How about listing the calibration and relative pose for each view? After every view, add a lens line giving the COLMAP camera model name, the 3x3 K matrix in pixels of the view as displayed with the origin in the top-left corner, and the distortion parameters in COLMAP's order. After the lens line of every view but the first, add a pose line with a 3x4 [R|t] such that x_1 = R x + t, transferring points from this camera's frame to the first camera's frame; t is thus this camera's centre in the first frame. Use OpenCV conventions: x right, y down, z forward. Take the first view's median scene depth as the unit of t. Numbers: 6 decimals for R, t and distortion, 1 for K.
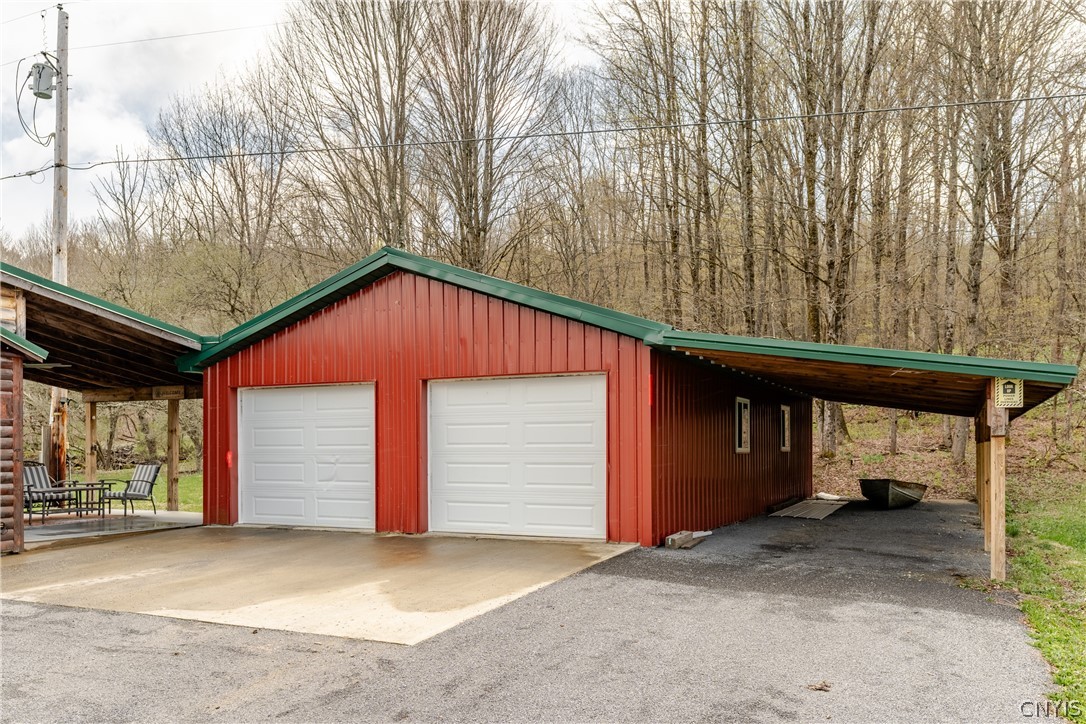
lens RADIAL K [[831.7, 0, 542.6], [0, 831.7, 366.1], [0, 0, 1]] dist [-0.005861, -0.002309]
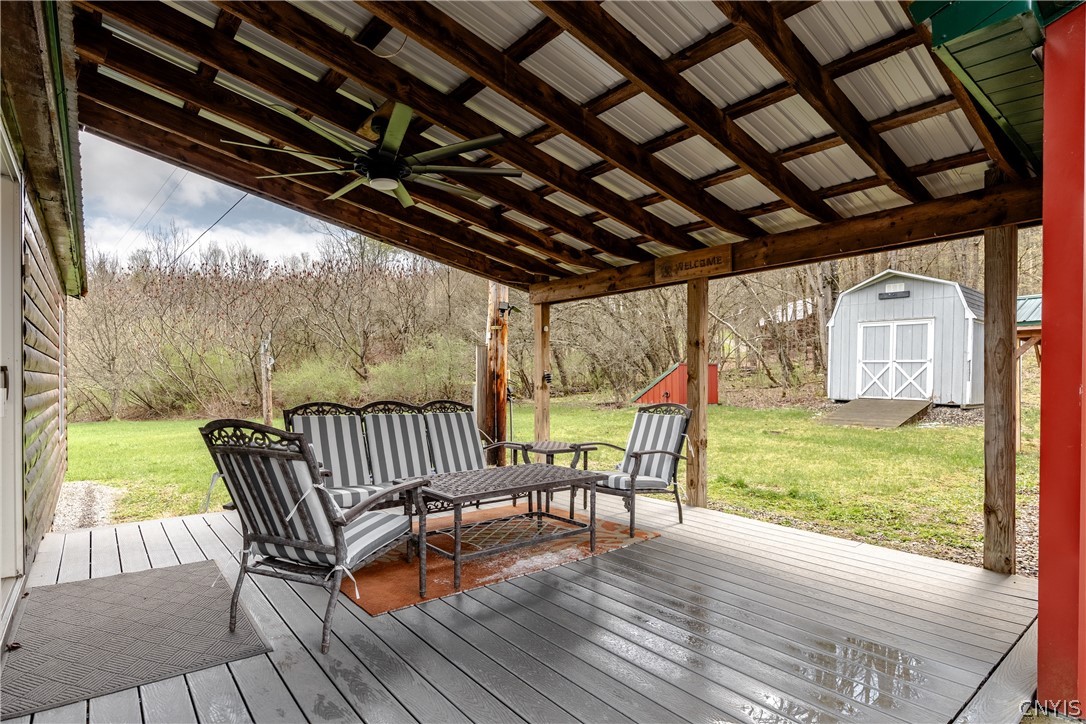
lens RADIAL K [[491.3, 0, 543.7], [0, 491.3, 359.0], [0, 0, 1]] dist [-0.011222, 0.000449]
pose [[0.901855, 0.010517, -0.431910, -0.381135], [-0.002136, 0.999800, 0.019886, 0.076248], [0.432033, -0.017012, 0.901698, 0.664195]]
